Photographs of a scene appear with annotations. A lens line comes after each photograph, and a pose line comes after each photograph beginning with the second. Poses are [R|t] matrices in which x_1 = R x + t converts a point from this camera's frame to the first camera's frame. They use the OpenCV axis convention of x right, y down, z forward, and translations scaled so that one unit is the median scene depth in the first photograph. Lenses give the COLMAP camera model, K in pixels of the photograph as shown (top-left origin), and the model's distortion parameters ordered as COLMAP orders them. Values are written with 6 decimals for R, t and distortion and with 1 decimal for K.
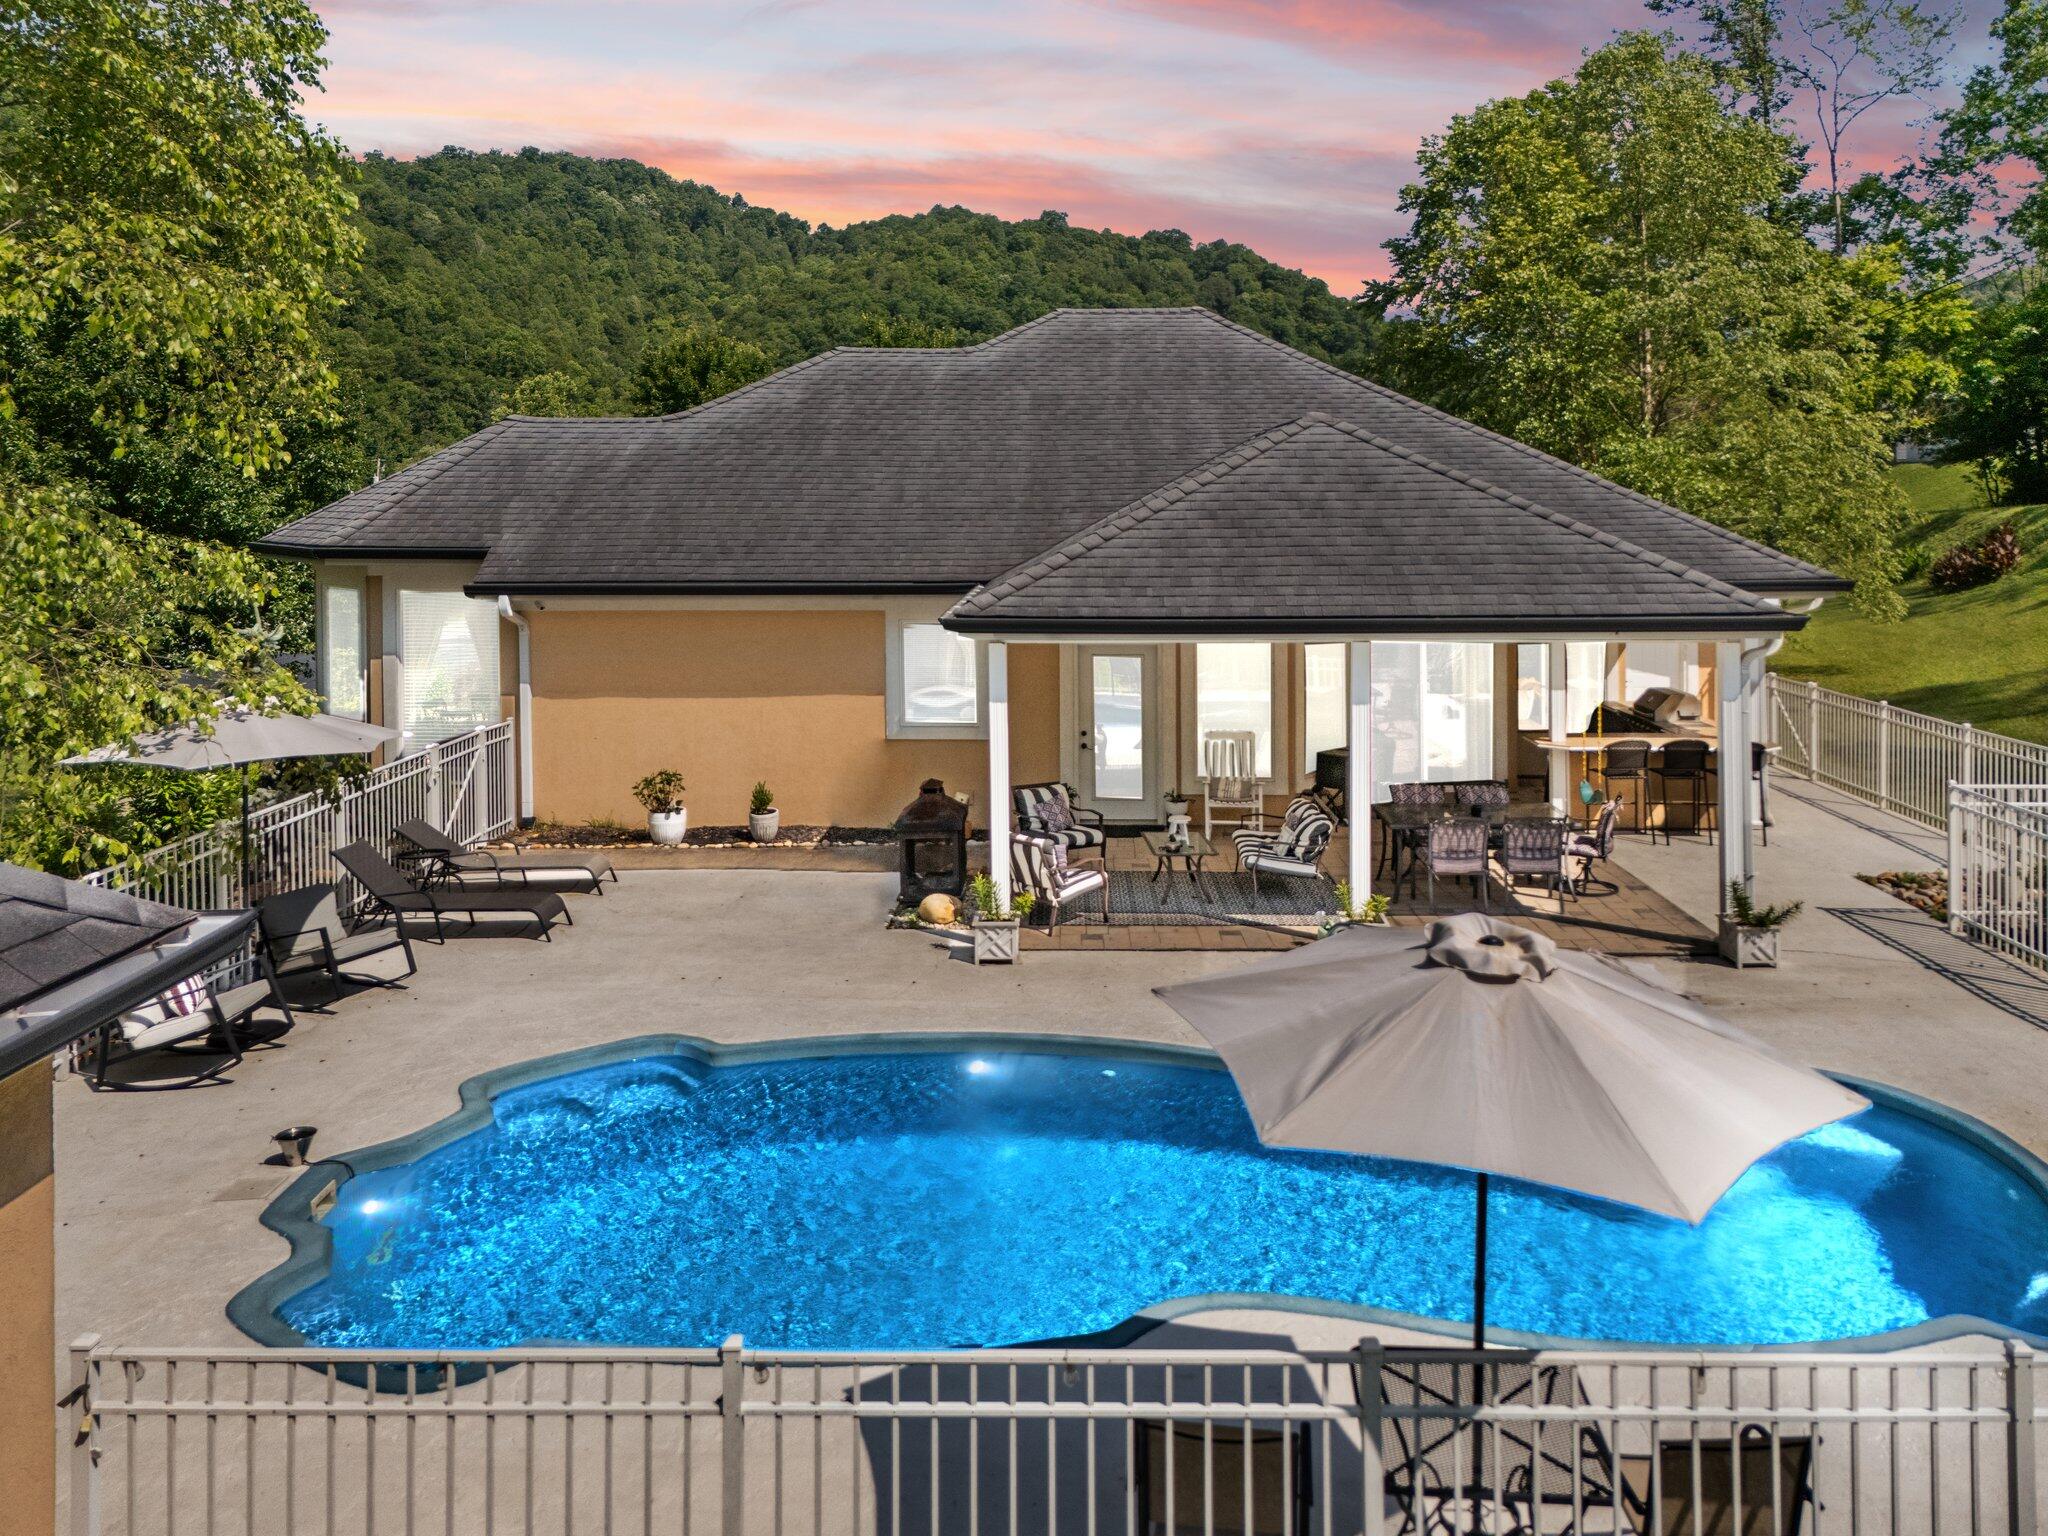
lens RADIAL K [[1510.3, 0, 944.9], [0, 1510.3, 705.8], [0, 0, 1]] dist [0.031620, -0.020054]
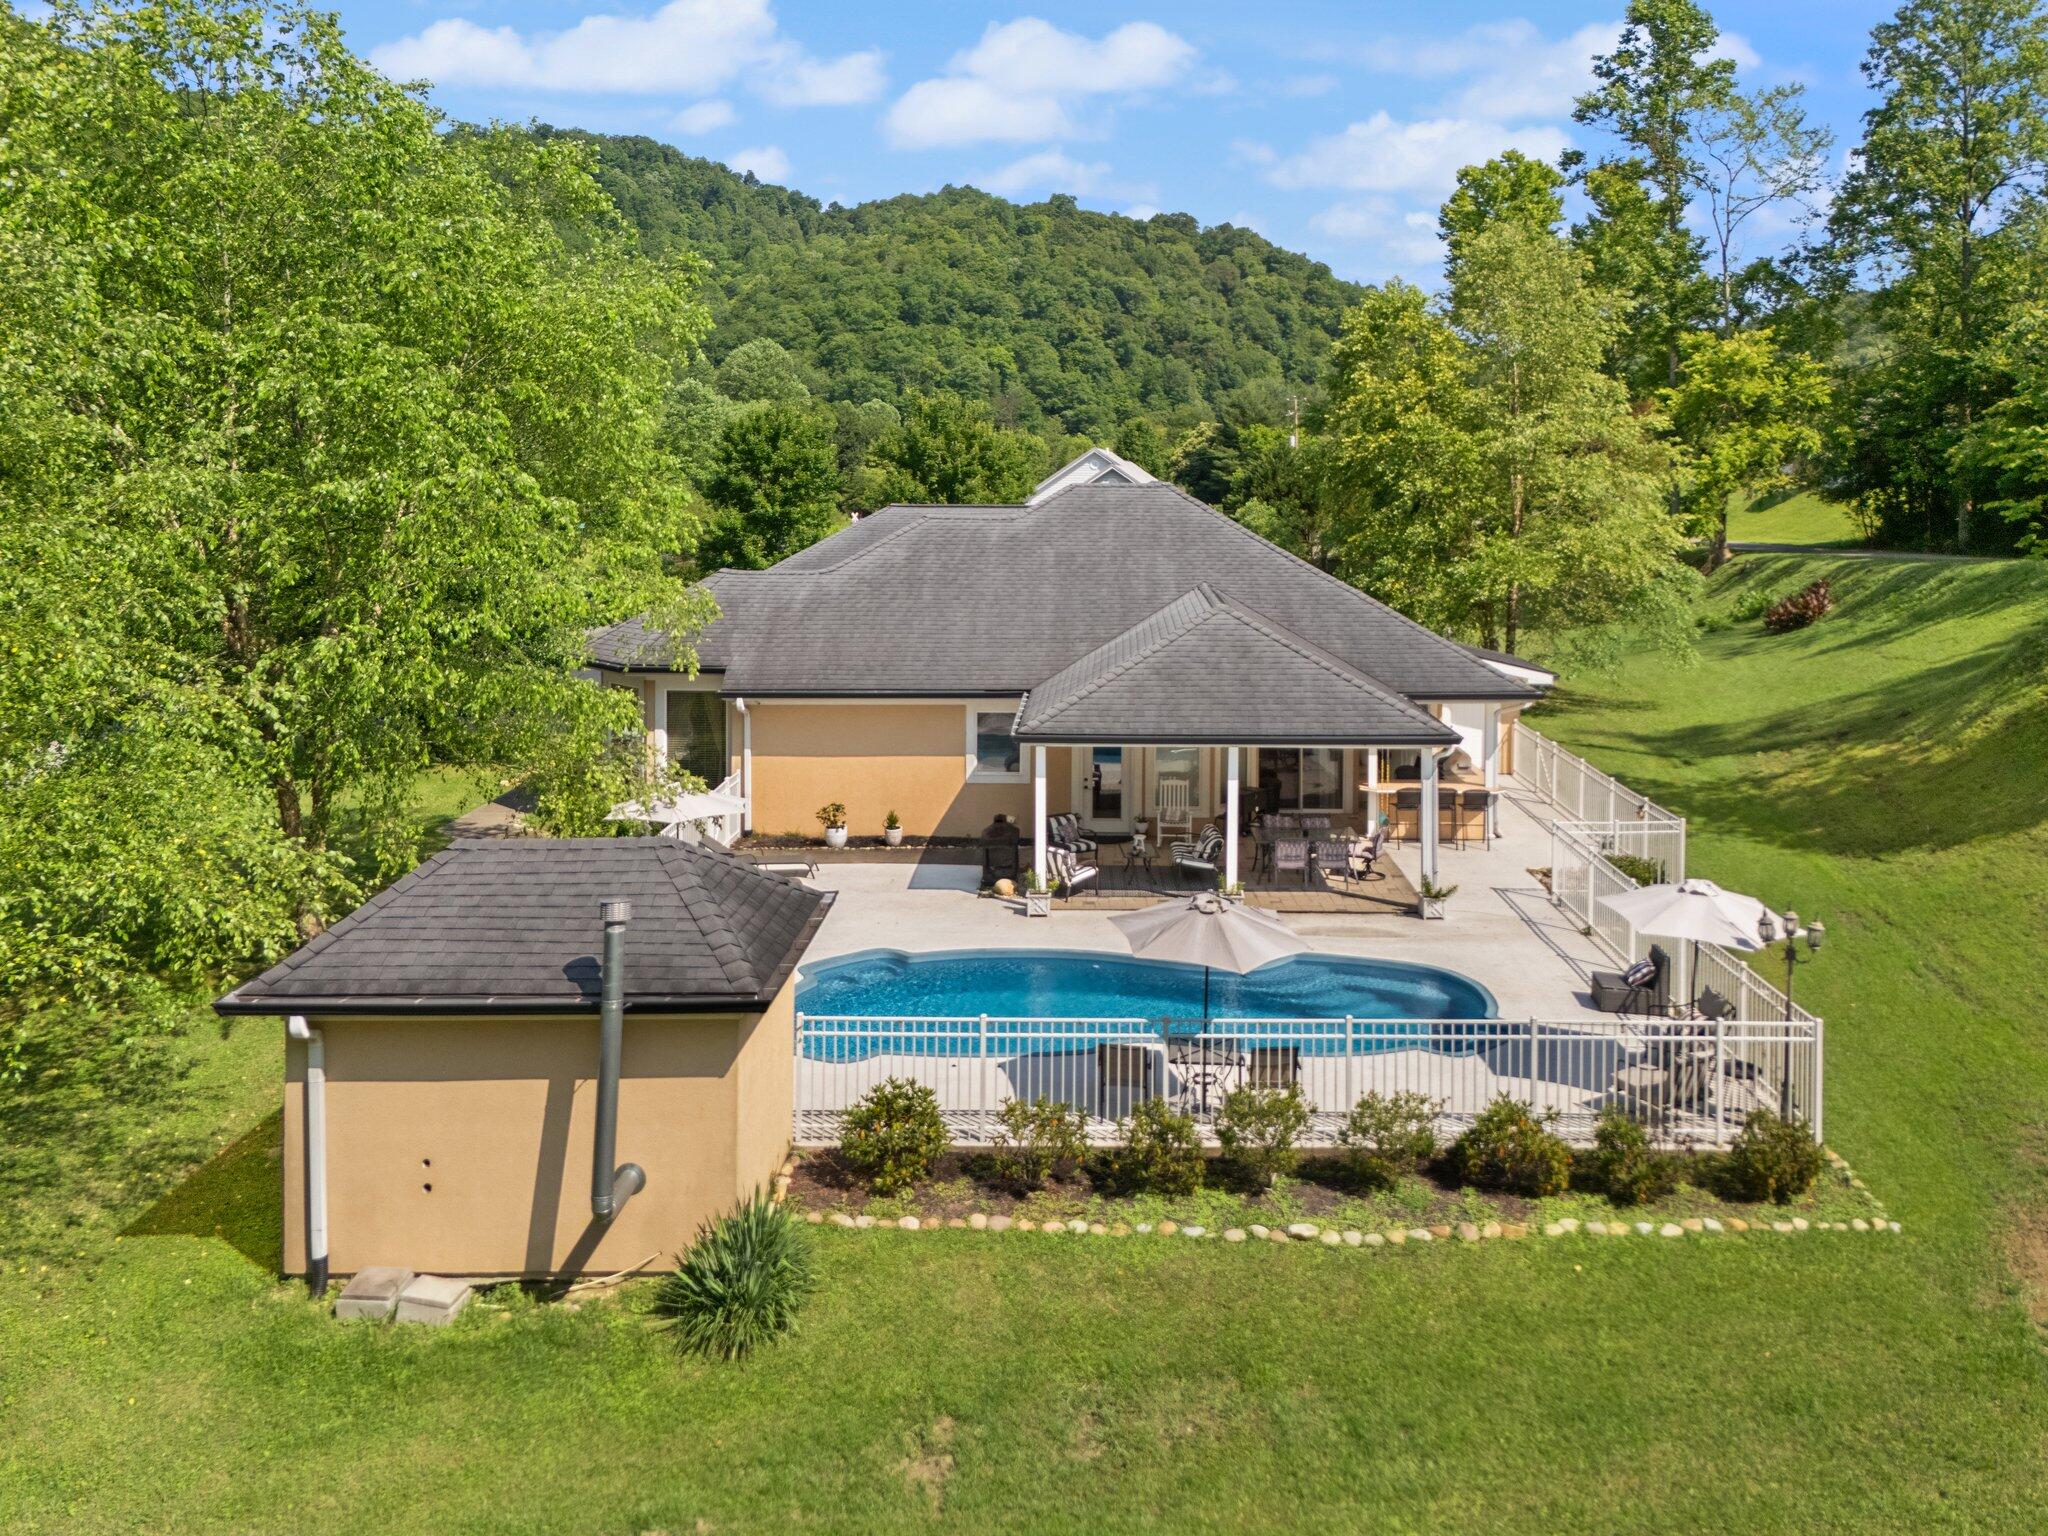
lens RADIAL K [[1510.3, 0, 1027.2], [0, 1510.3, 768.2], [0, 0, 1]] dist [0.031620, -0.020054]
pose [[0.998538, 0.008247, 0.053417, -0.015981], [-0.011453, 0.998133, 0.059989, -0.024809], [-0.052823, -0.060513, 0.996769, -0.169251]]
